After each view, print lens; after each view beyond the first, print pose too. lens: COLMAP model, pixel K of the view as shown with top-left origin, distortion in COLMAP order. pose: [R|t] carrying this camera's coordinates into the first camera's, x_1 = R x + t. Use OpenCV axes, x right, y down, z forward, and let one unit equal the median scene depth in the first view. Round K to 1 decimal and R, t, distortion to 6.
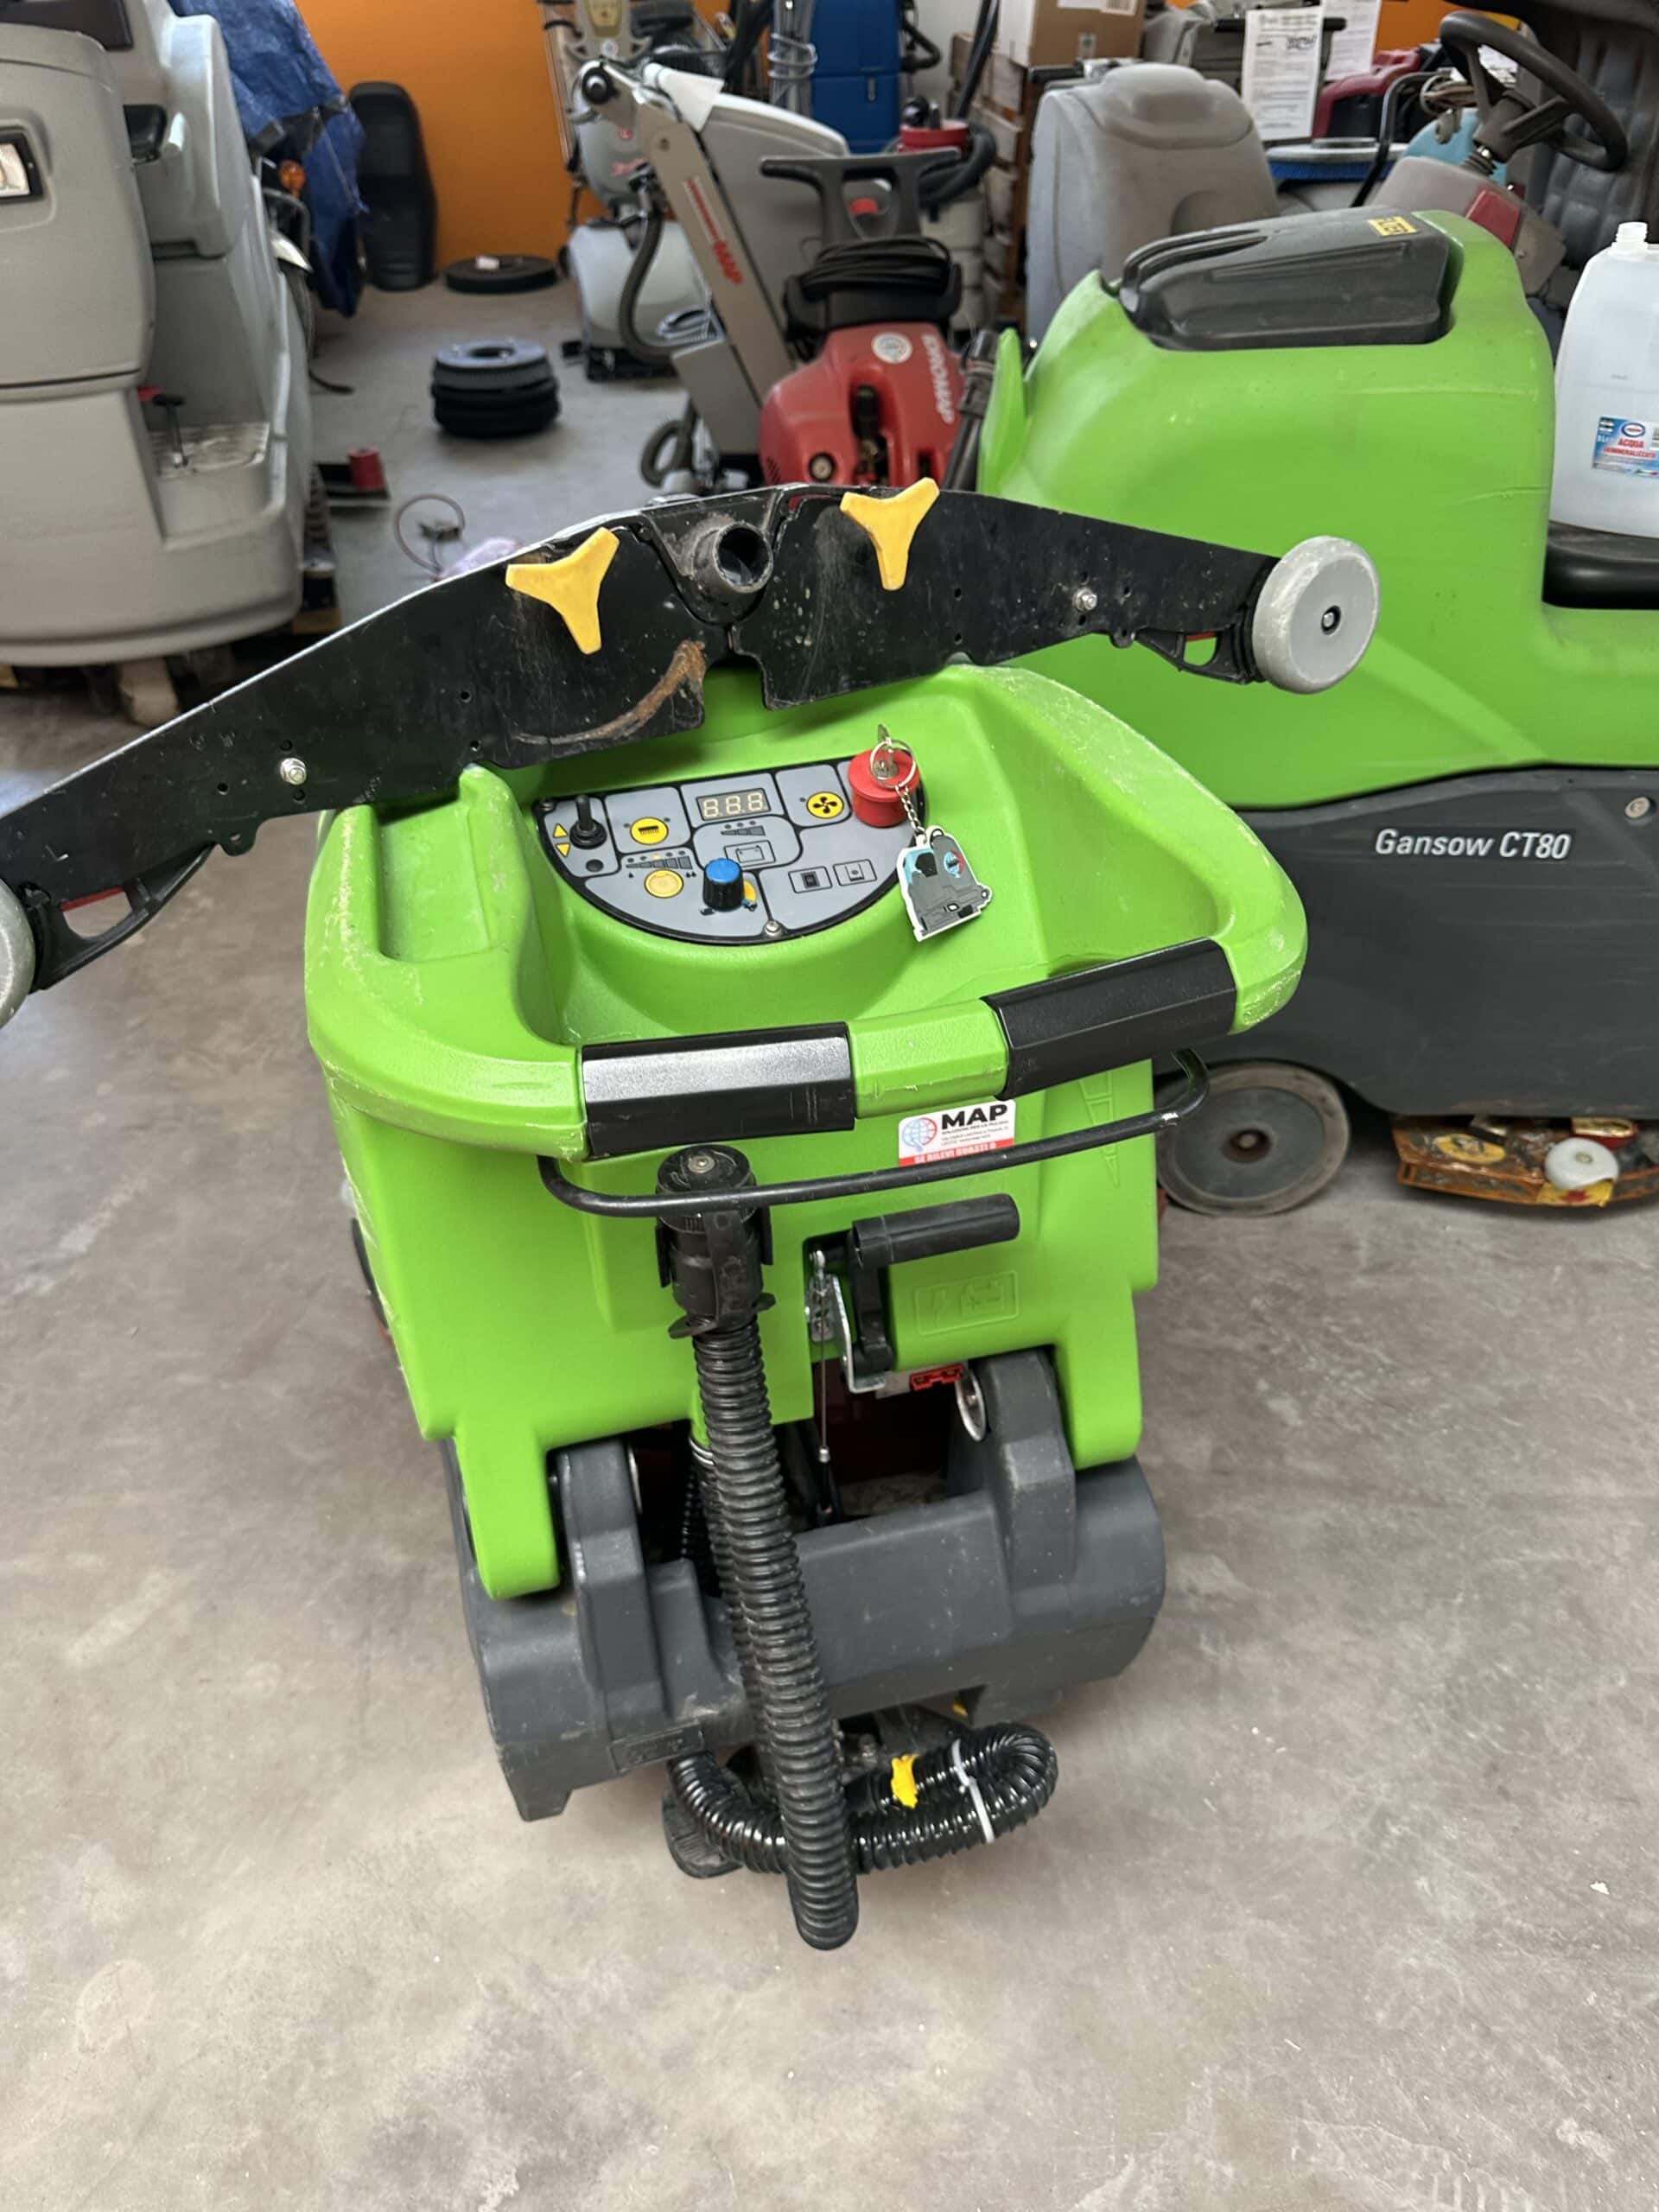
lens RADIAL K [[1581.2, 0, 835.6], [0, 1581.2, 1110.9], [0, 0, 1]] dist [0.004245, -0.011320]
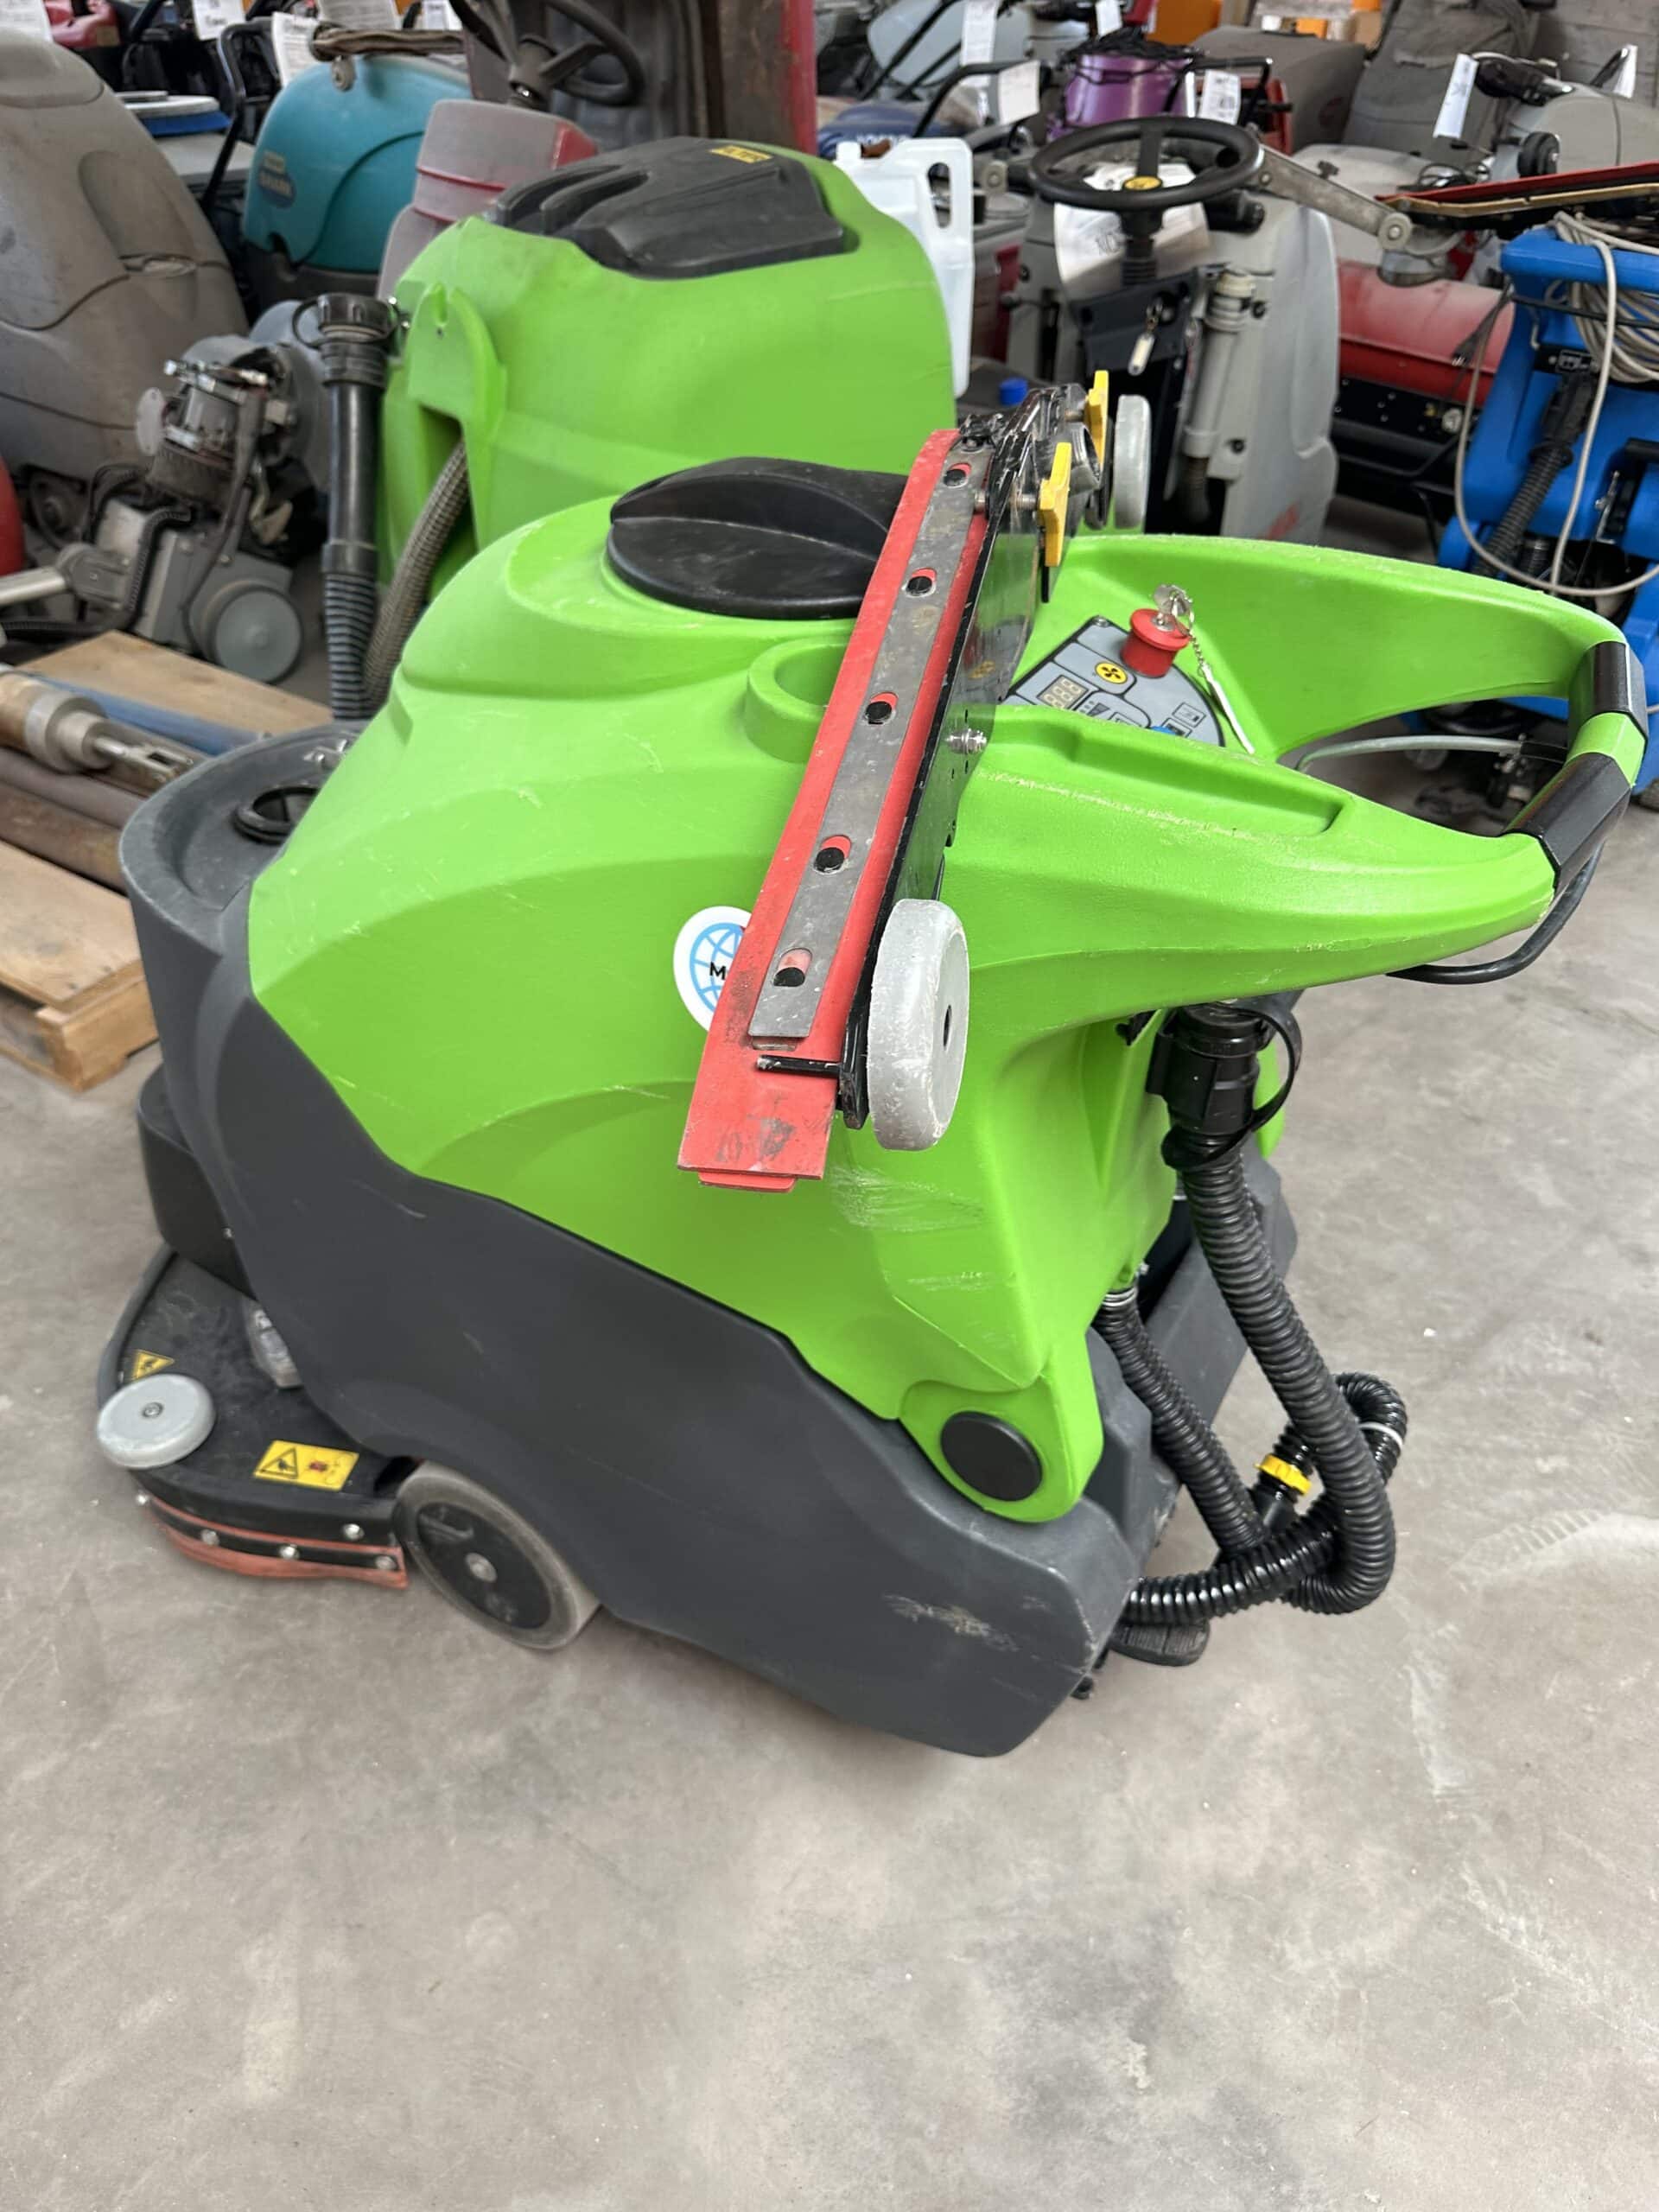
lens RADIAL K [[1581.2, 0, 837.2], [0, 1581.2, 1102.0], [0, 0, 1]] dist [0.004245, -0.011320]
pose [[0.694484, -0.403264, 0.595878, -0.655390], [0.393648, 0.906188, 0.154480, -0.118953], [-0.602274, 0.127282, 0.788077, 0.196834]]
